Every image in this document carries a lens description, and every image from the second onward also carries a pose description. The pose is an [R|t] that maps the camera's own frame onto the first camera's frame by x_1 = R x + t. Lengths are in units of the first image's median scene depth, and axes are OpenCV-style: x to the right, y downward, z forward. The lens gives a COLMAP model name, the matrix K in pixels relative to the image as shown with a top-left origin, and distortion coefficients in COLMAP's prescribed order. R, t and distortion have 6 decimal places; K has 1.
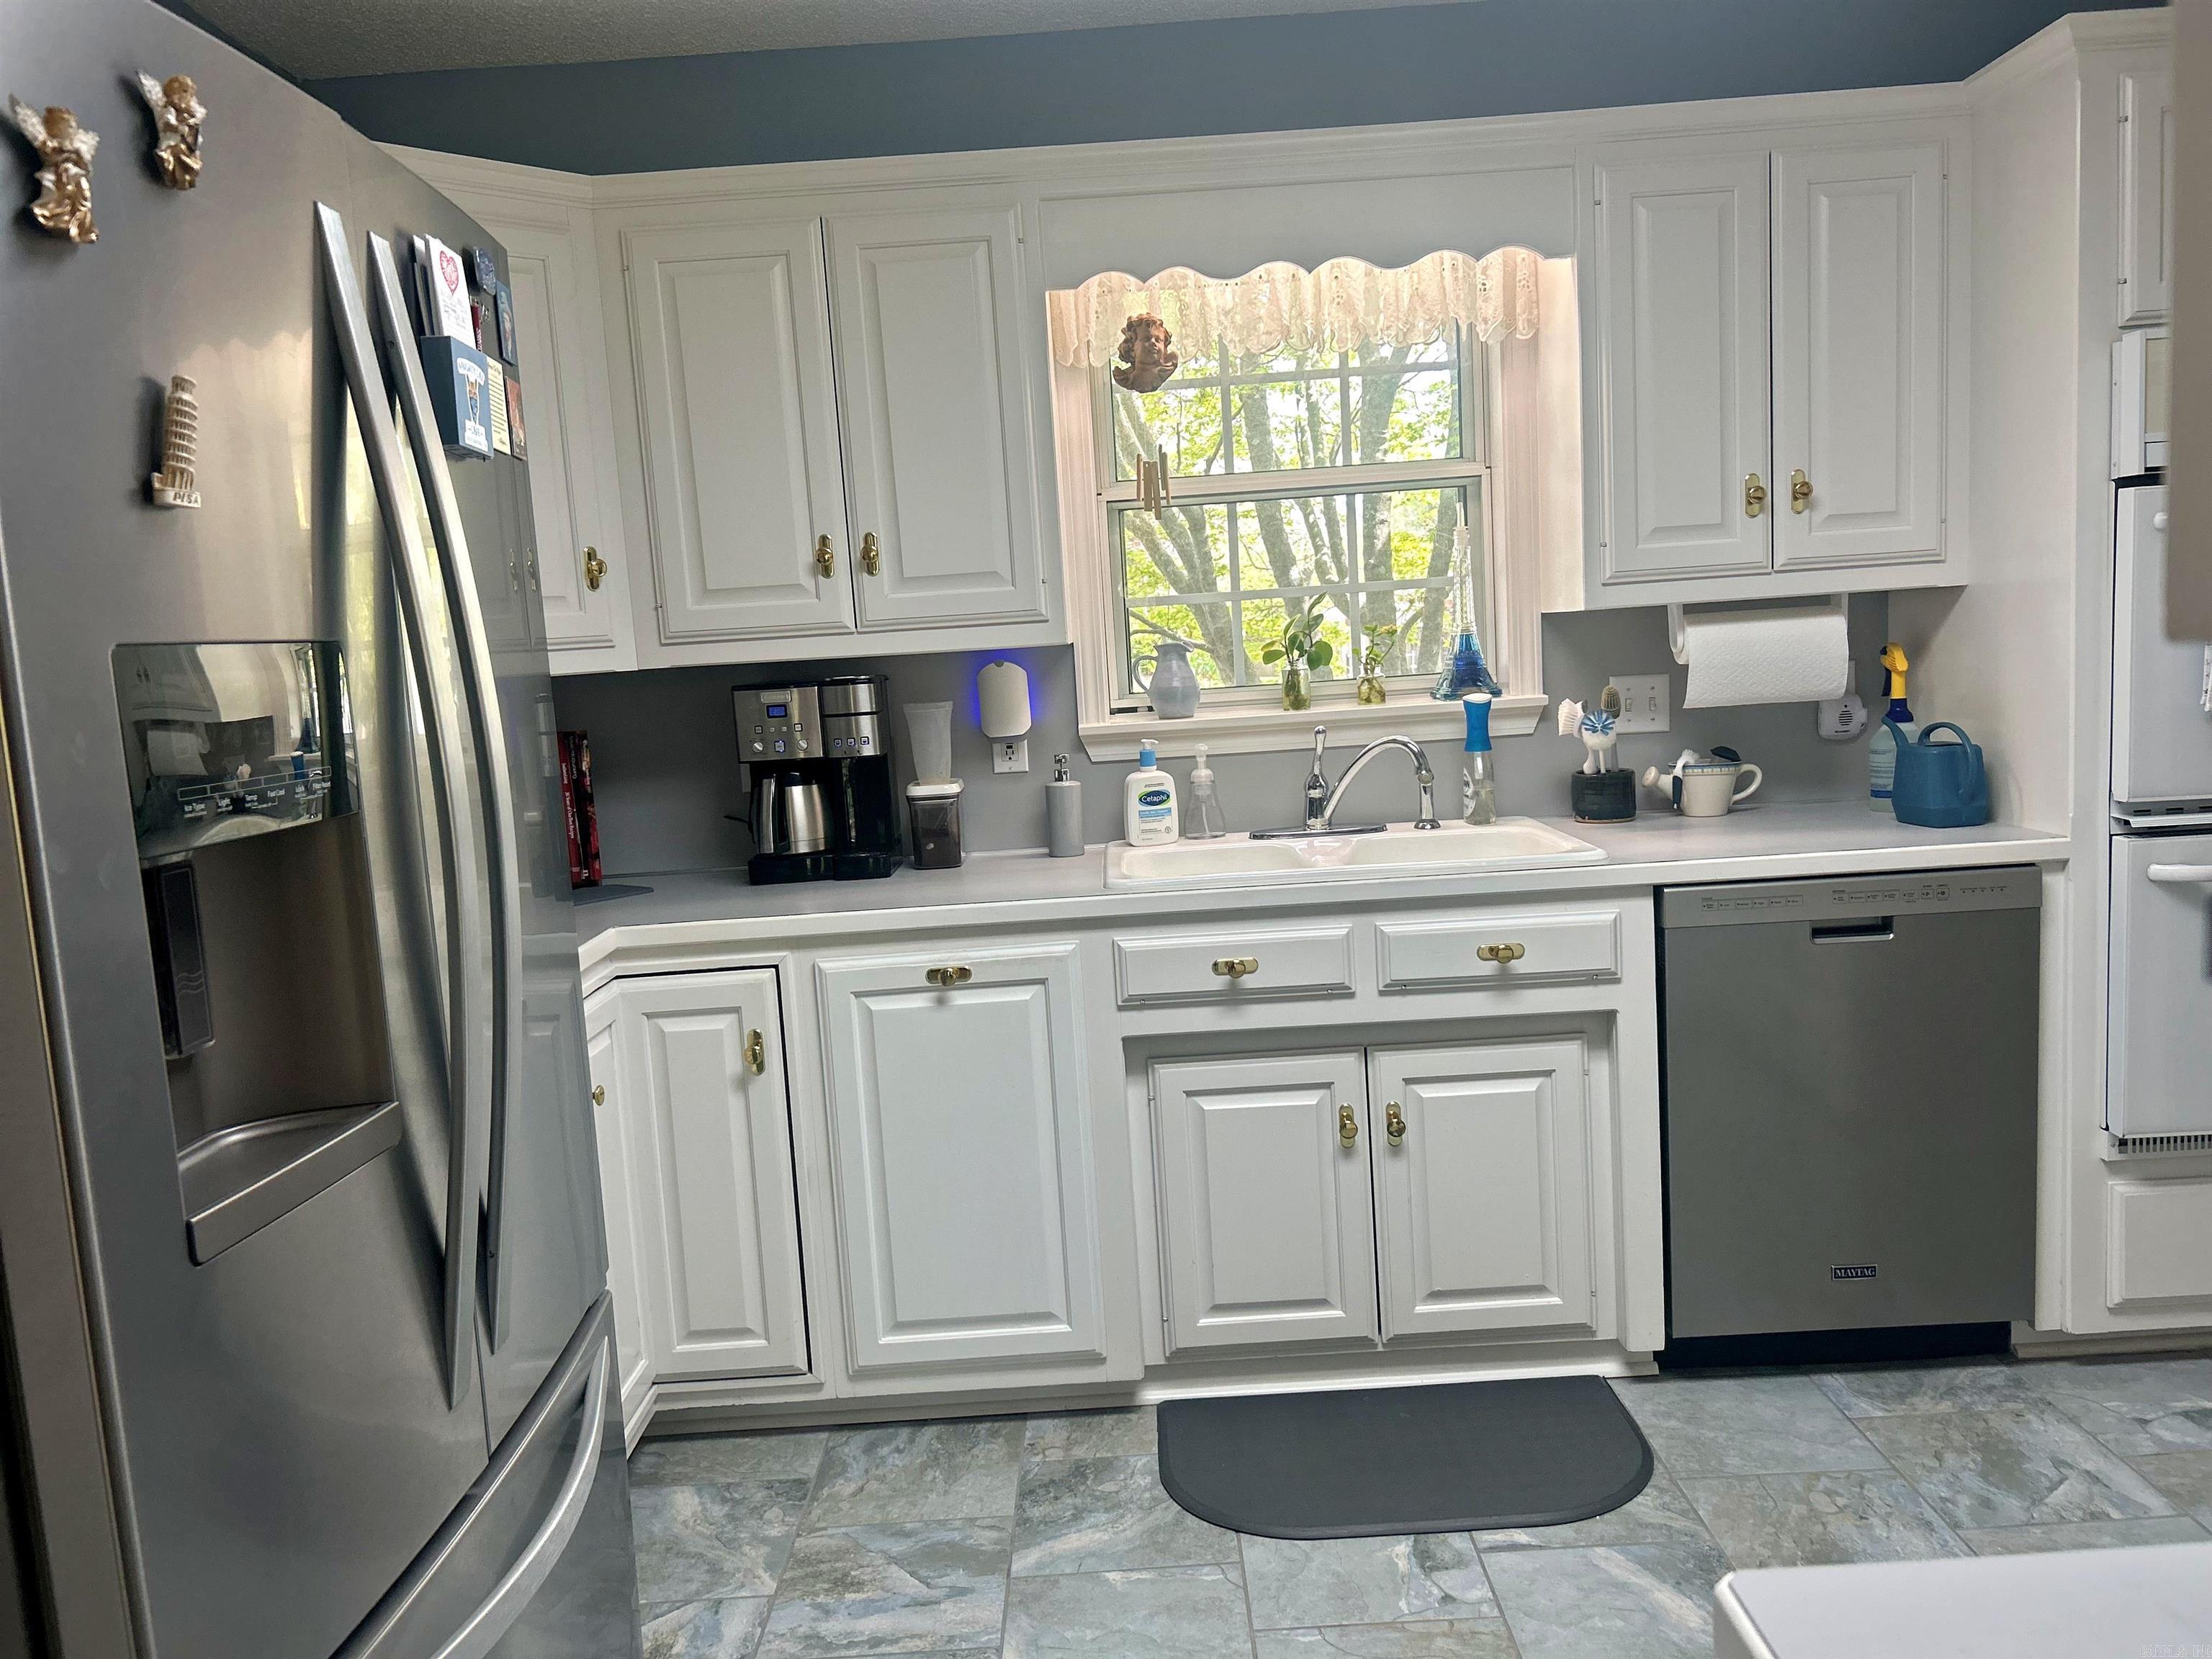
lens RADIAL K [[1667.7, 0, 1117.9], [0, 1667.7, 842.8], [0, 0, 1]] dist [0.071242, -0.081288]
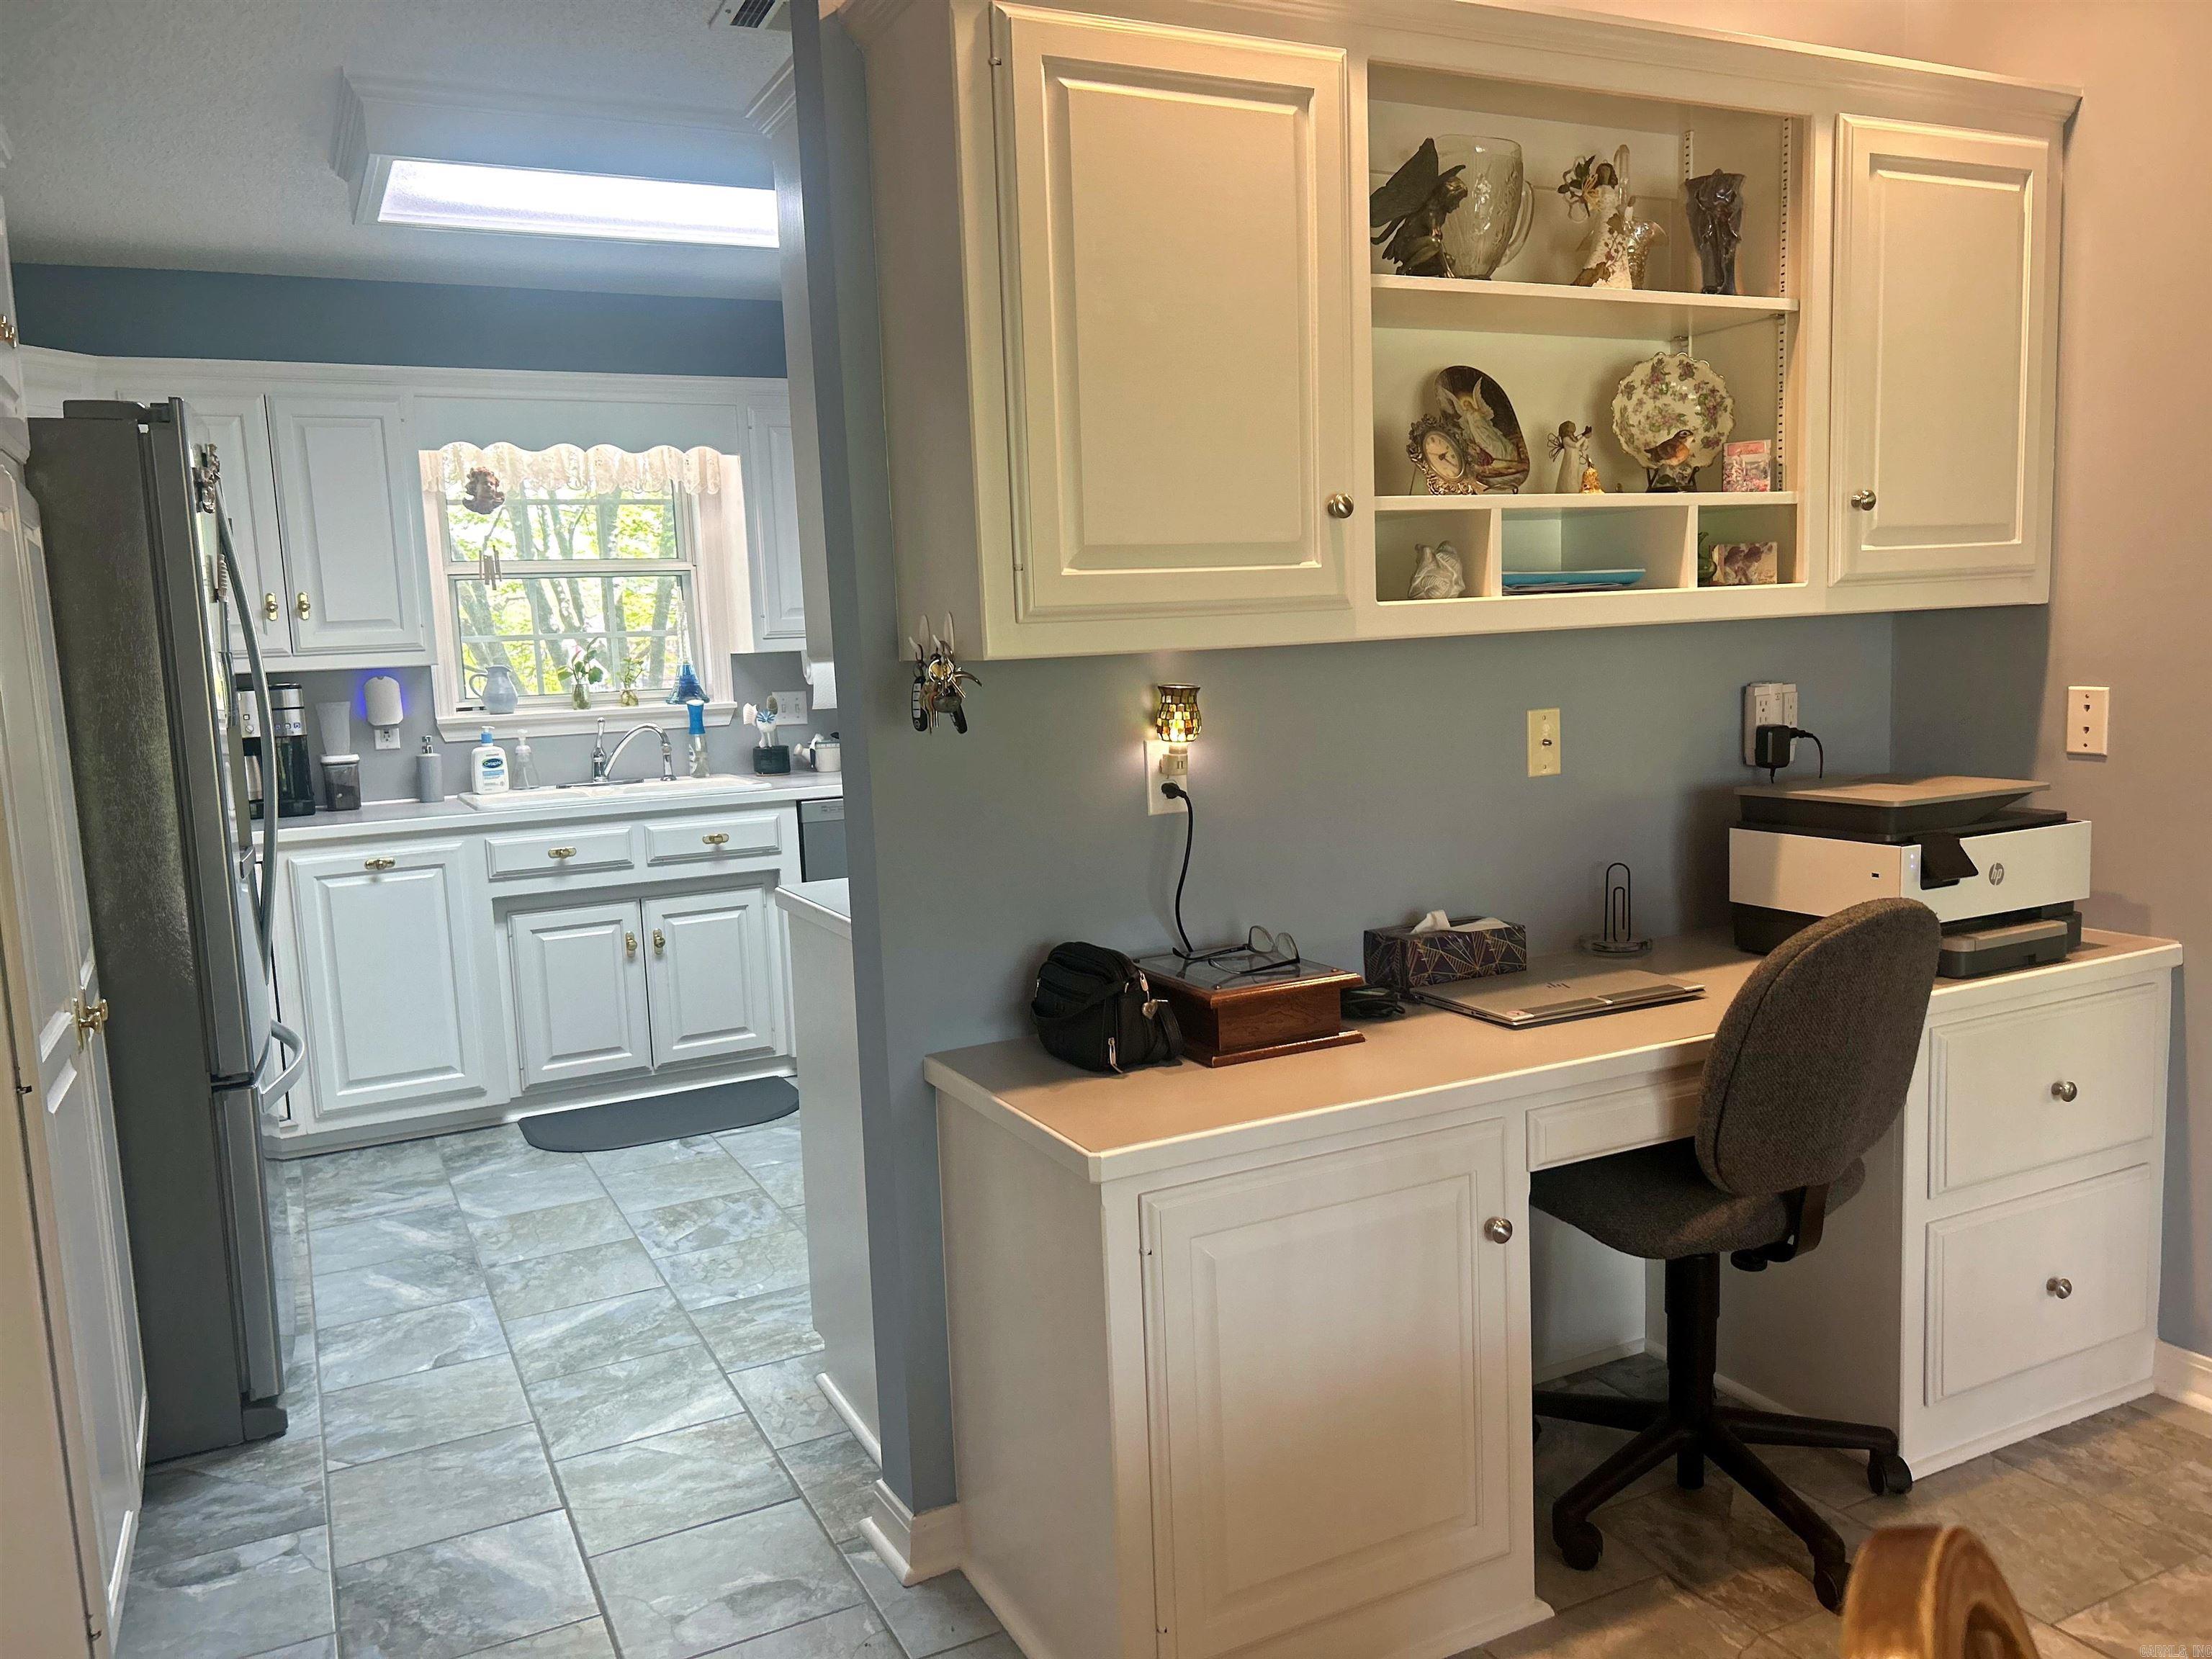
lens RADIAL K [[1667.7, 0, 1110.3], [0, 1667.7, 845.3], [0, 0, 1]] dist [0.071242, -0.081288]
pose [[0.894396, -0.032423, 0.446100, -0.191246], [0.041884, 0.999058, -0.011360, 0.106291], [-0.445312, 0.028845, 0.894911, -0.785141]]
